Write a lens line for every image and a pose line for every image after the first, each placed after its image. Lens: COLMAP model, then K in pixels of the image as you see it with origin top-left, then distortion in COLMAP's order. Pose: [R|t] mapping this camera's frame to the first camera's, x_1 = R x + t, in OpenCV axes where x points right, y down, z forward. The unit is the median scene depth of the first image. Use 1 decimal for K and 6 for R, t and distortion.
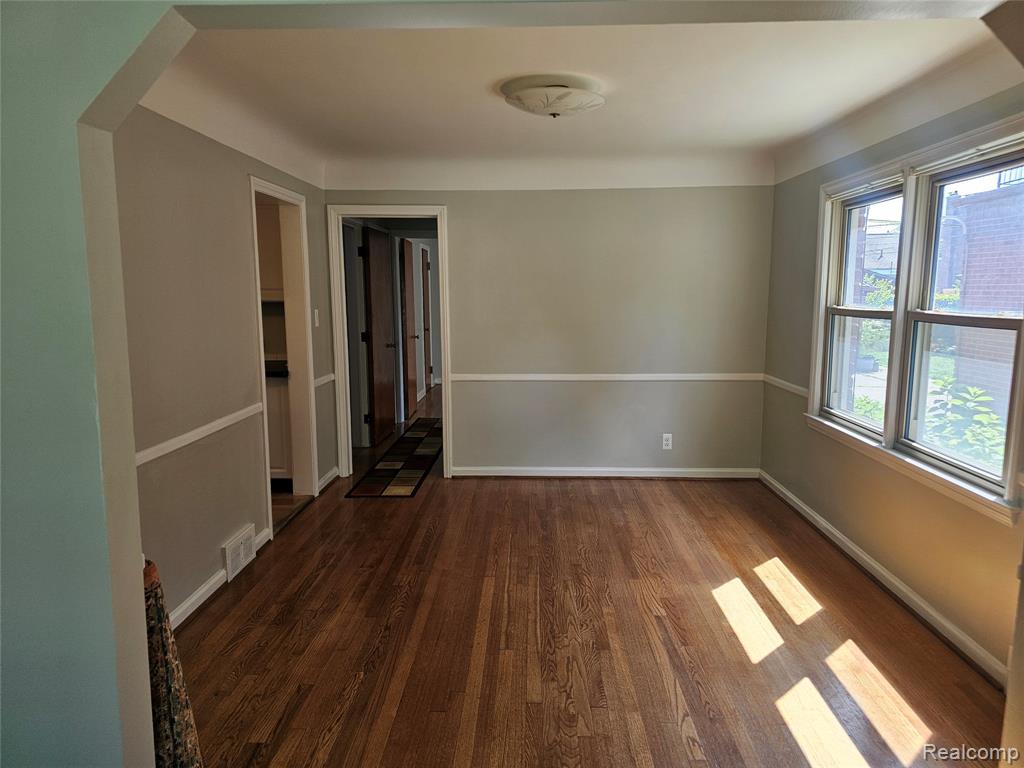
lens RADIAL K [[673.0, 0, 512.0], [0, 673.0, 384.0], [0, 0, 1]] dist [-0.004661, -0.002669]
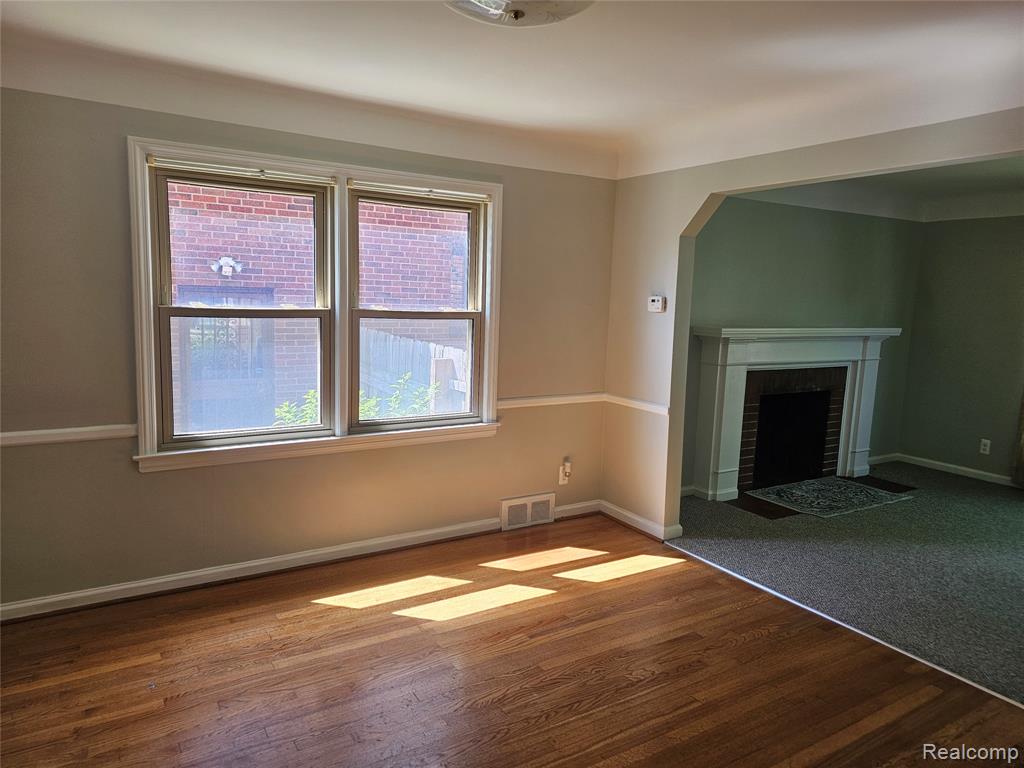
lens RADIAL K [[673.2, 0, 512.9], [0, 673.2, 368.2], [0, 0, 1]] dist [0.024774, -0.003398]
pose [[-0.549245, -0.118210, 0.827258, -0.490348], [0.082072, 0.977528, 0.194173, -0.205962], [-0.831621, 0.174544, -0.527201, 1.371086]]
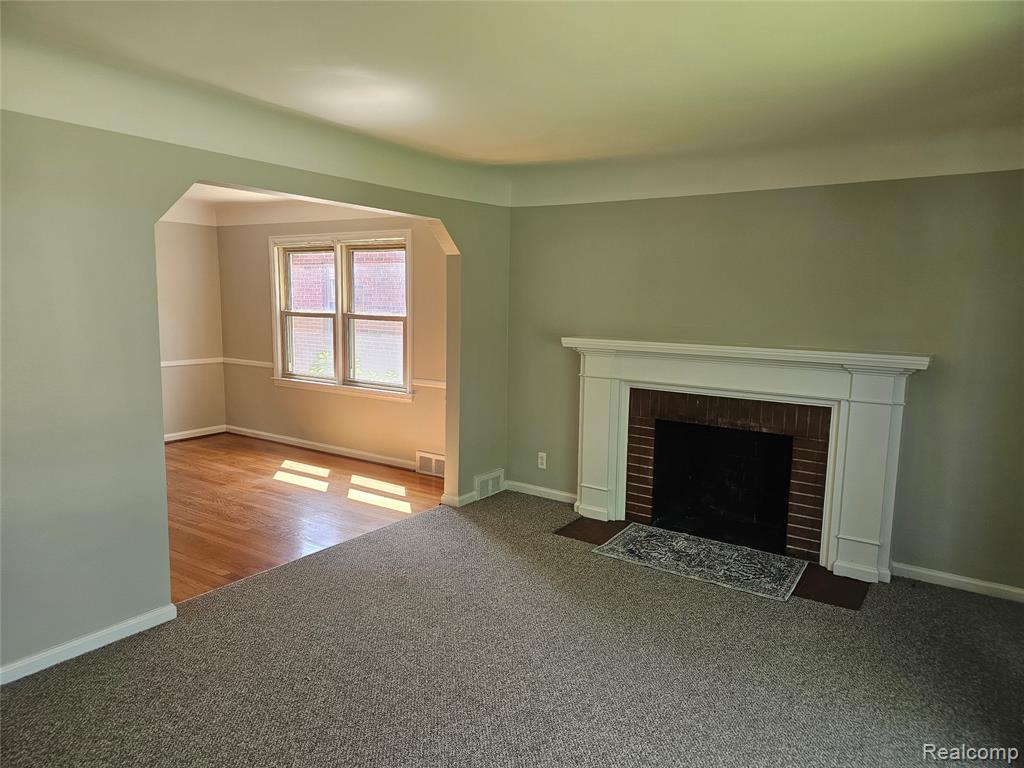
lens RADIAL K [[662.3, 0, 522.9], [0, 662.3, 382.4], [0, 0, 1]] dist [0.037150, -0.001844]
pose [[0.516492, -0.098723, 0.850582, -0.803344], [0.100809, 0.993434, 0.054089, 0.039441], [-0.850337, 0.057810, 0.523054, -0.444932]]
